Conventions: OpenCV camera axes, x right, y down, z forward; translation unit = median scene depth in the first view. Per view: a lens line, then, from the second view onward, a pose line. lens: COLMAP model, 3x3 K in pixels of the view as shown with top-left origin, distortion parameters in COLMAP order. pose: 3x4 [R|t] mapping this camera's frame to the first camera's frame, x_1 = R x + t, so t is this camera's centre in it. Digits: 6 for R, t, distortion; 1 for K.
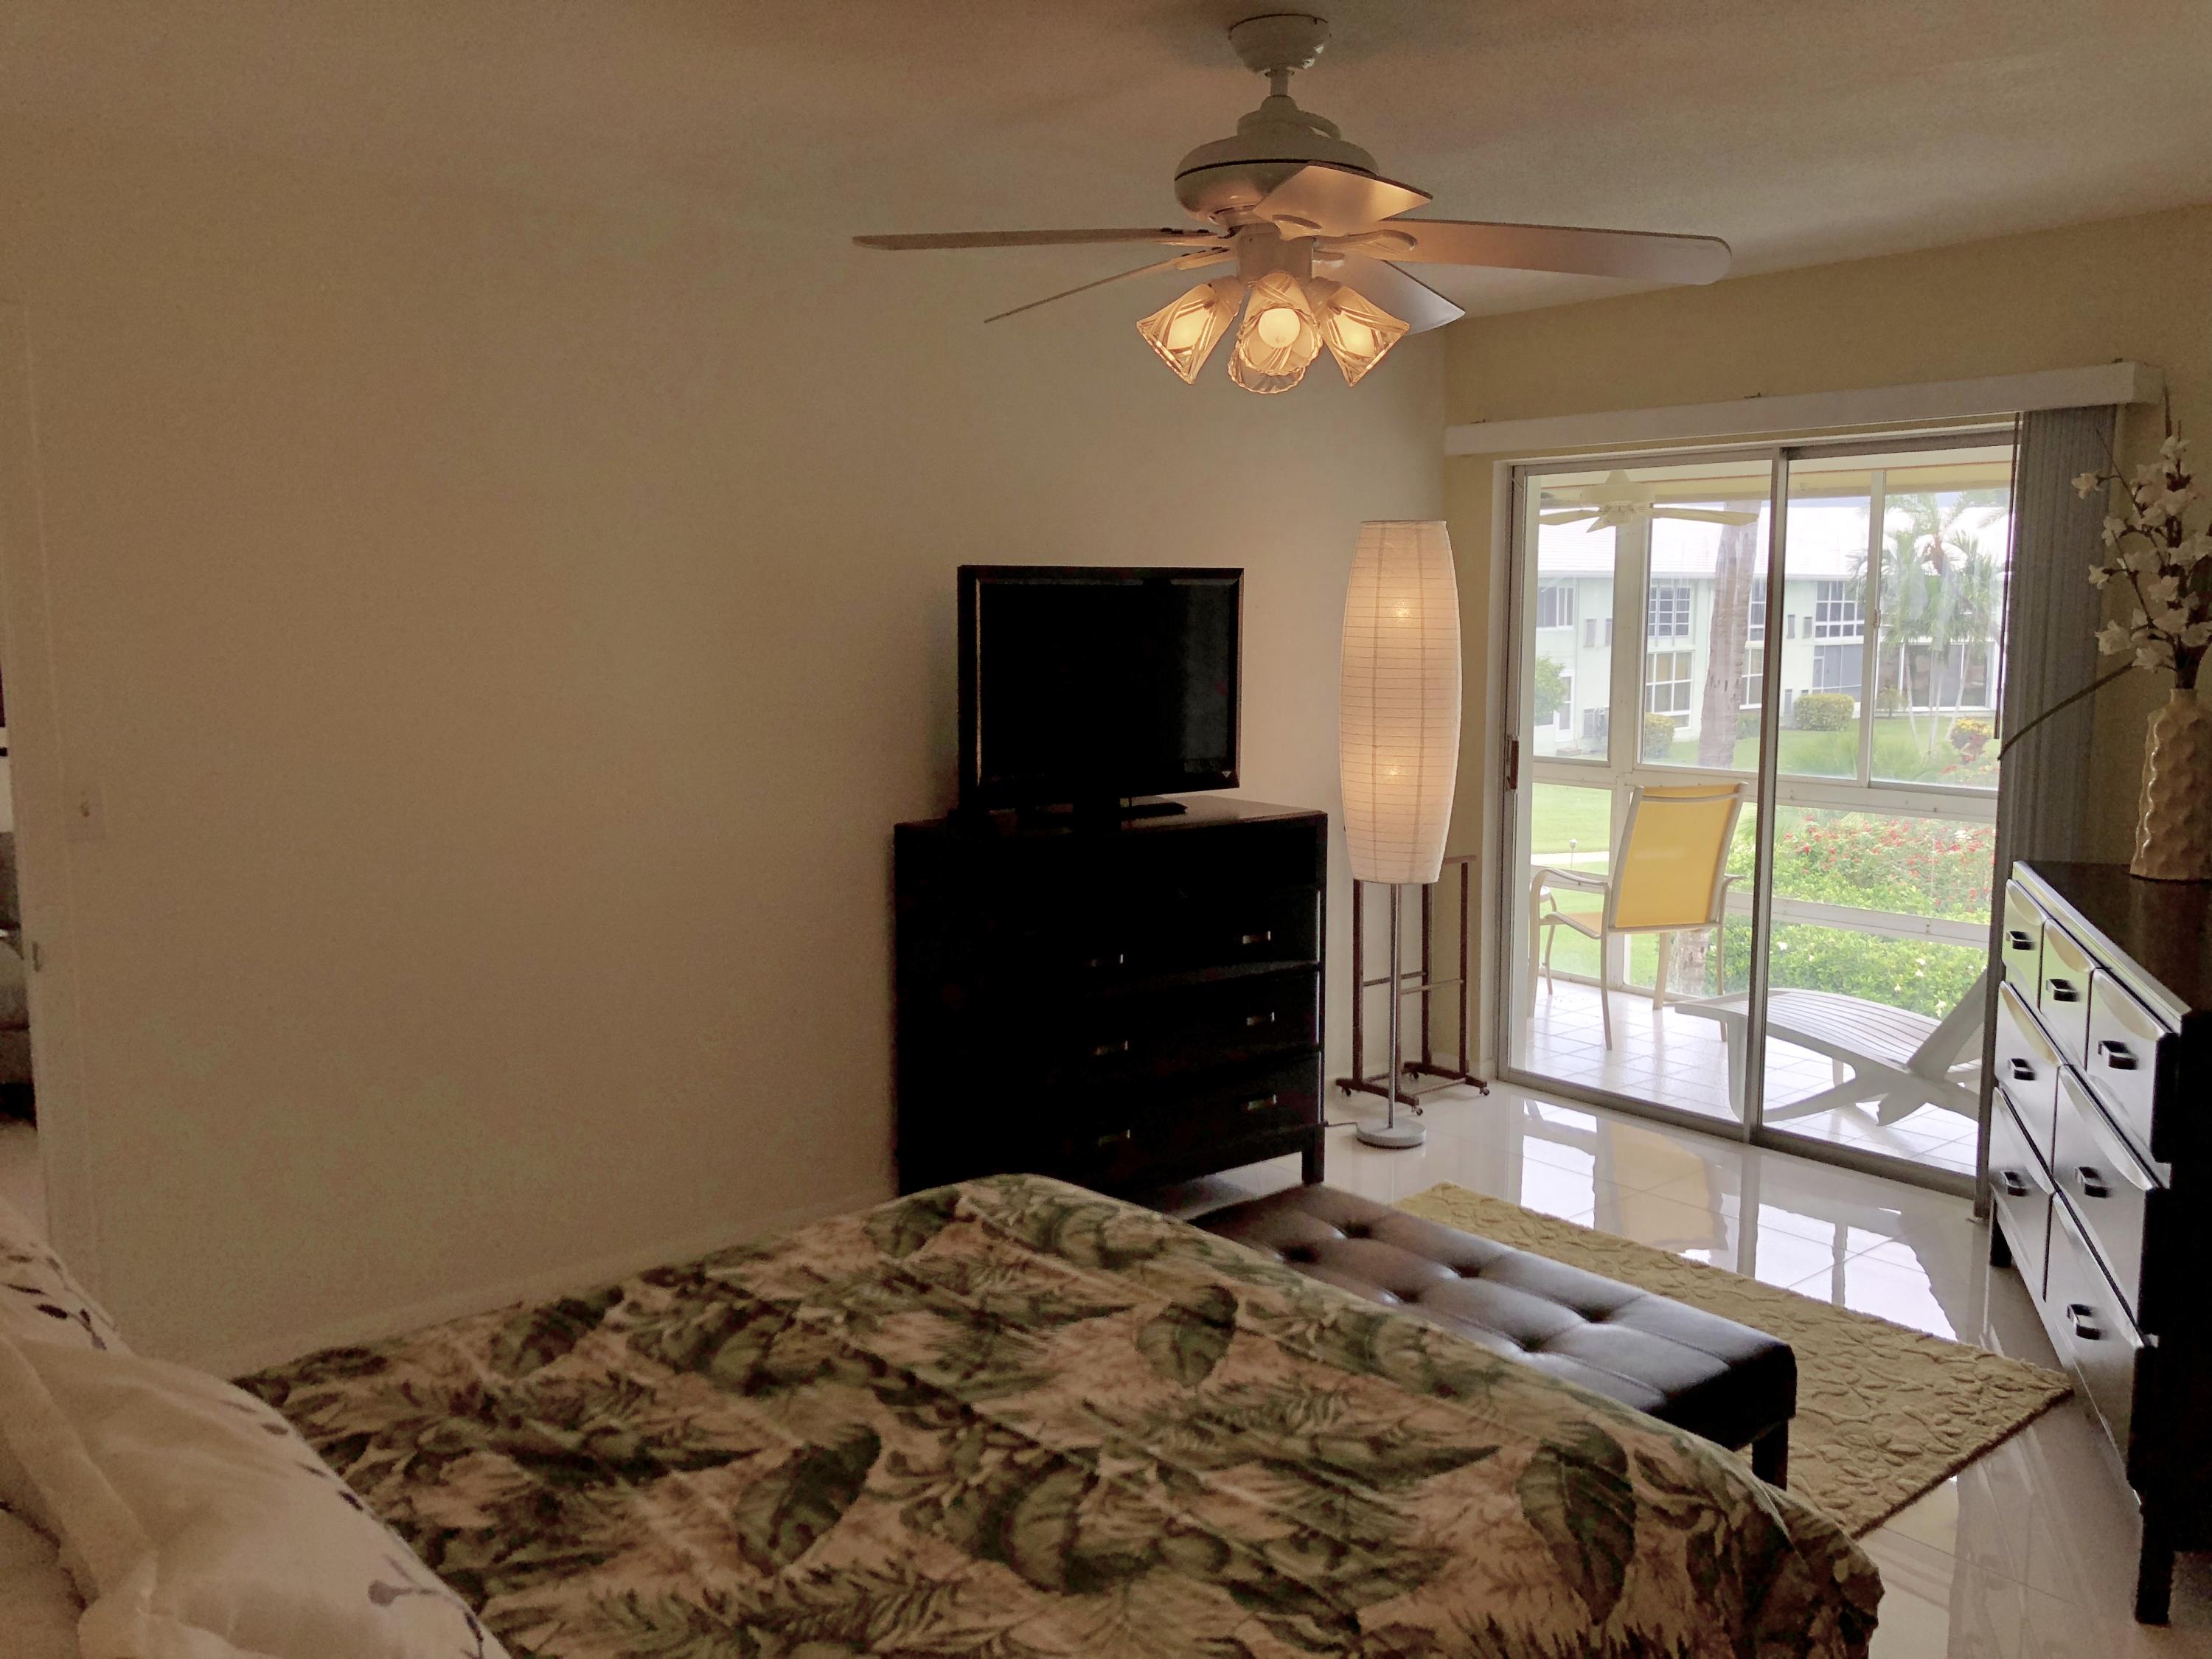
lens RADIAL K [[1822.5, 0, 1106.0], [0, 1822.5, 829.5], [0, 0, 1]] dist [0.015137, 0.089357]
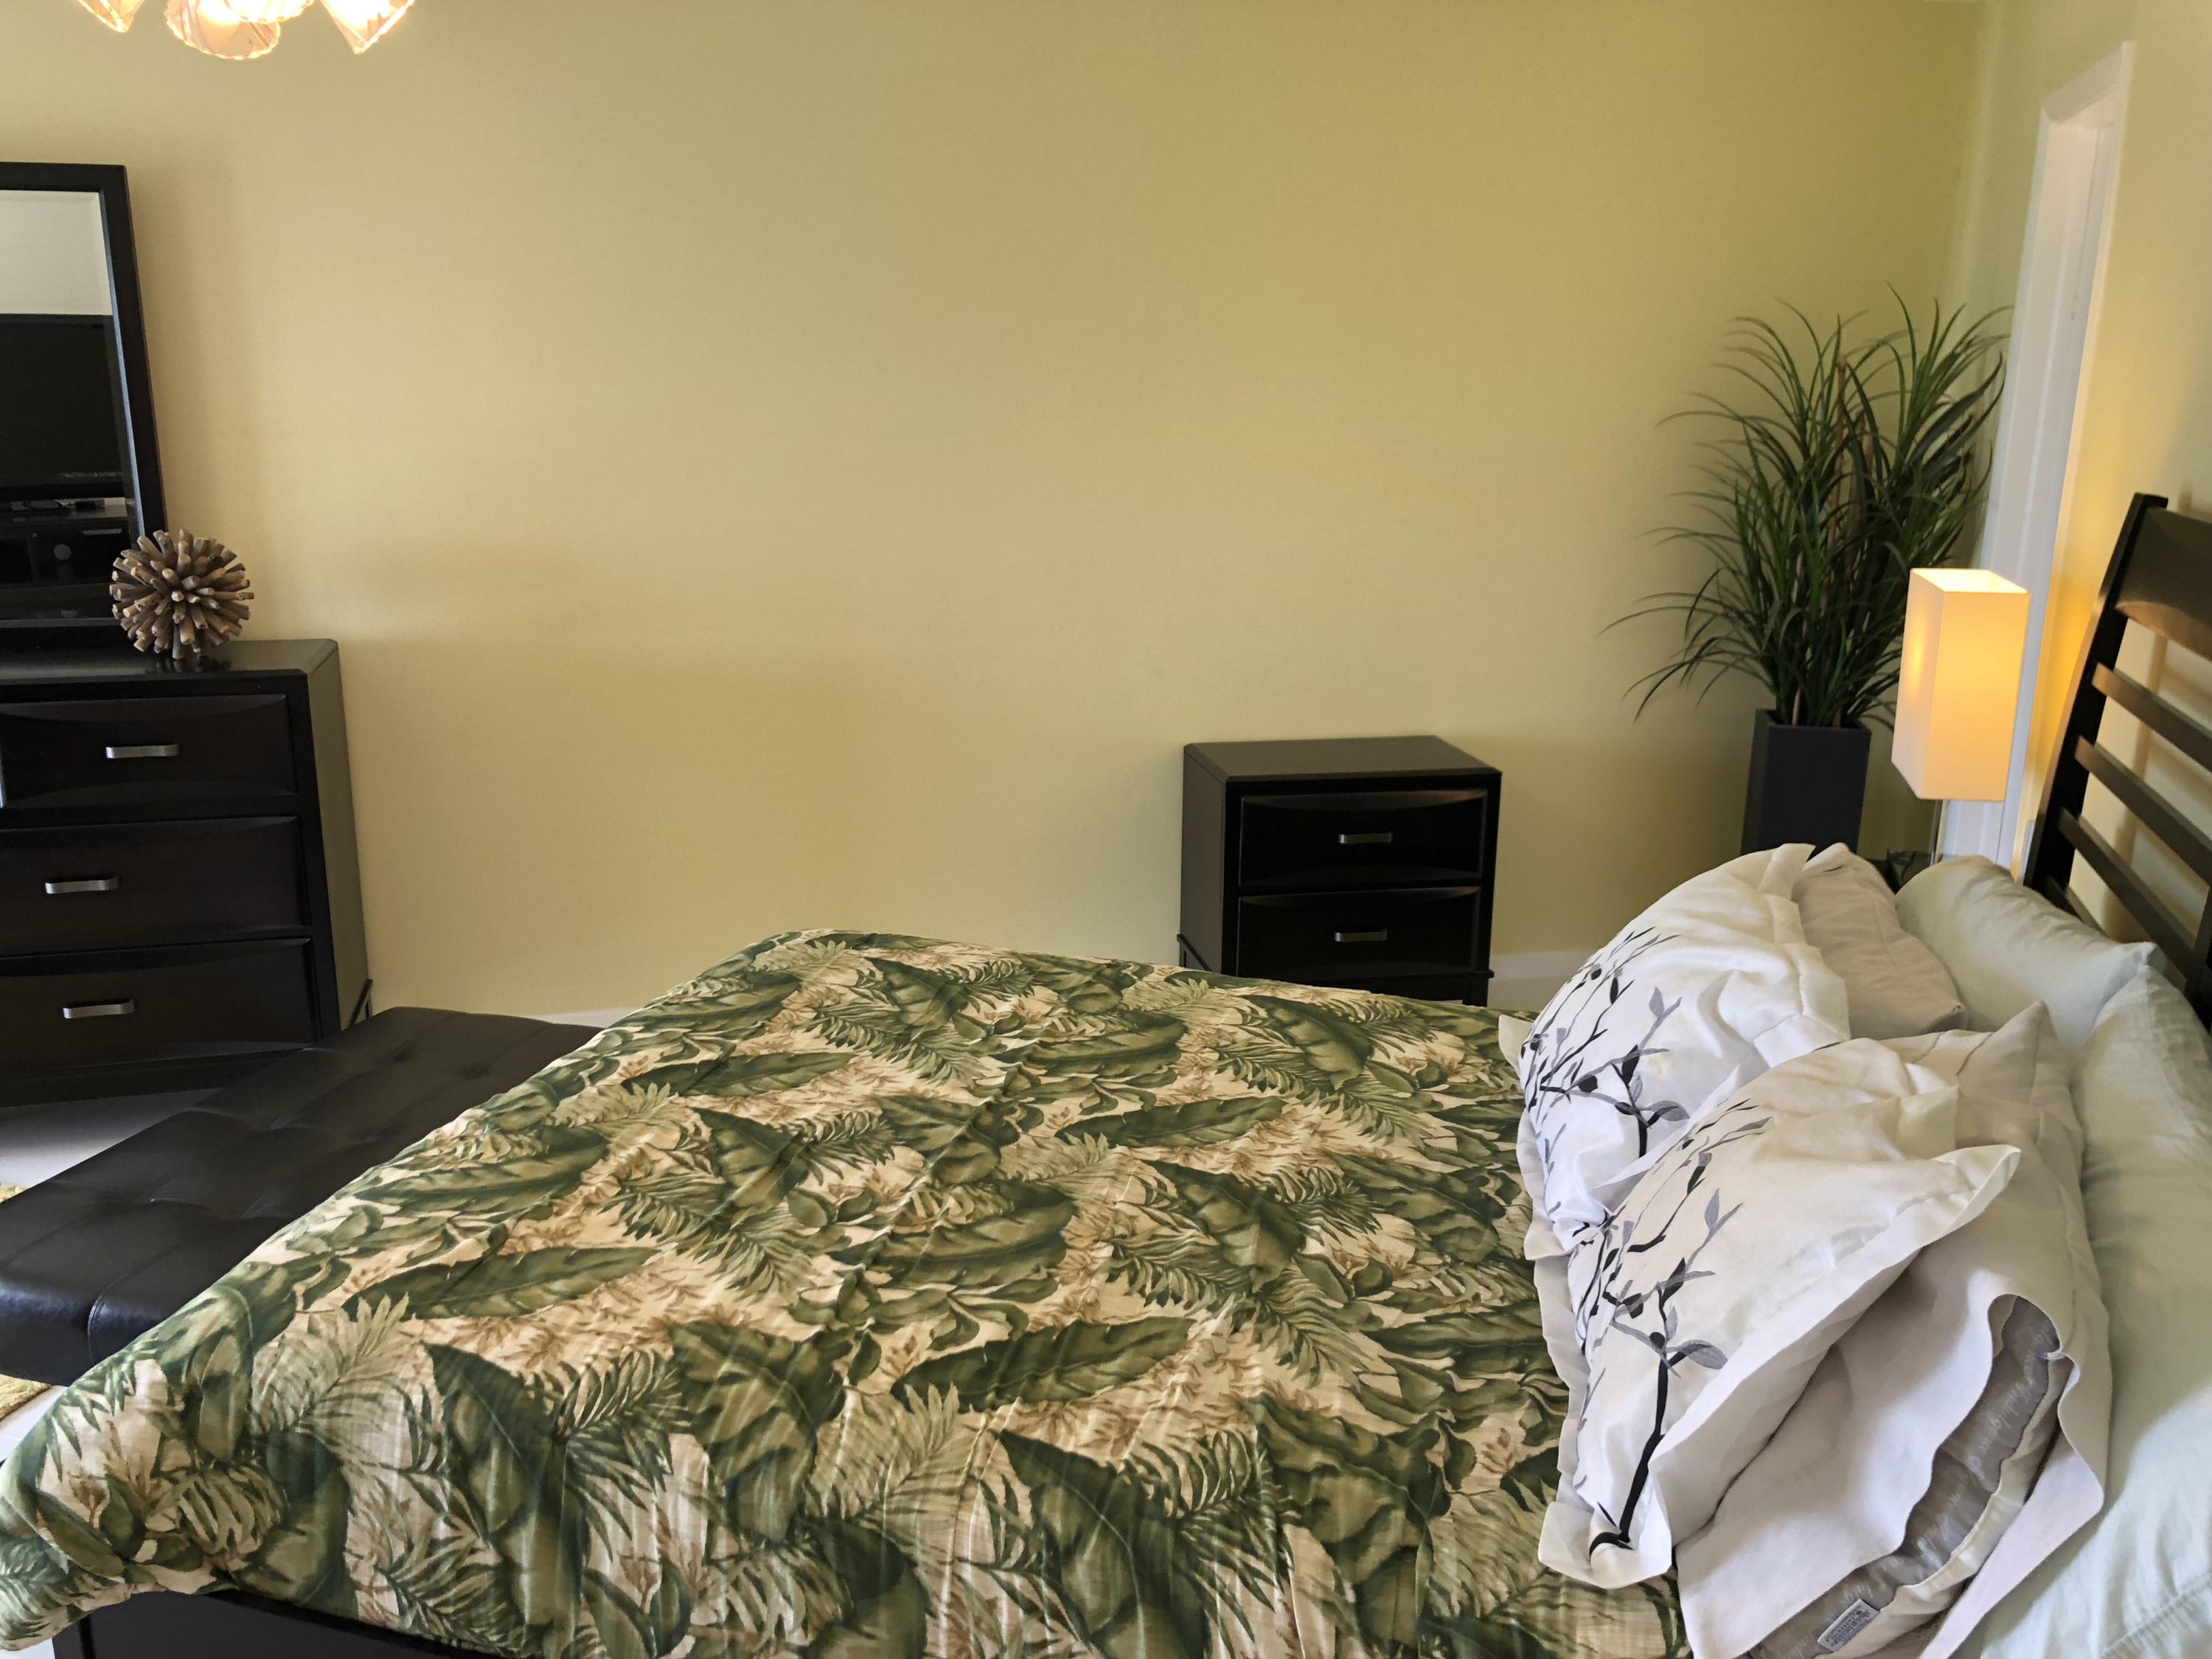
lens RADIAL K [[1822.5, 0, 1106.0], [0, 1822.5, 829.5], [0, 0, 1]] dist [0.015137, 0.089357]
pose [[-0.557795, -0.193173, 0.807186, -0.925365], [0.109764, 0.946826, 0.302443, -0.150511], [-0.822689, 0.257301, -0.506931, 1.410256]]
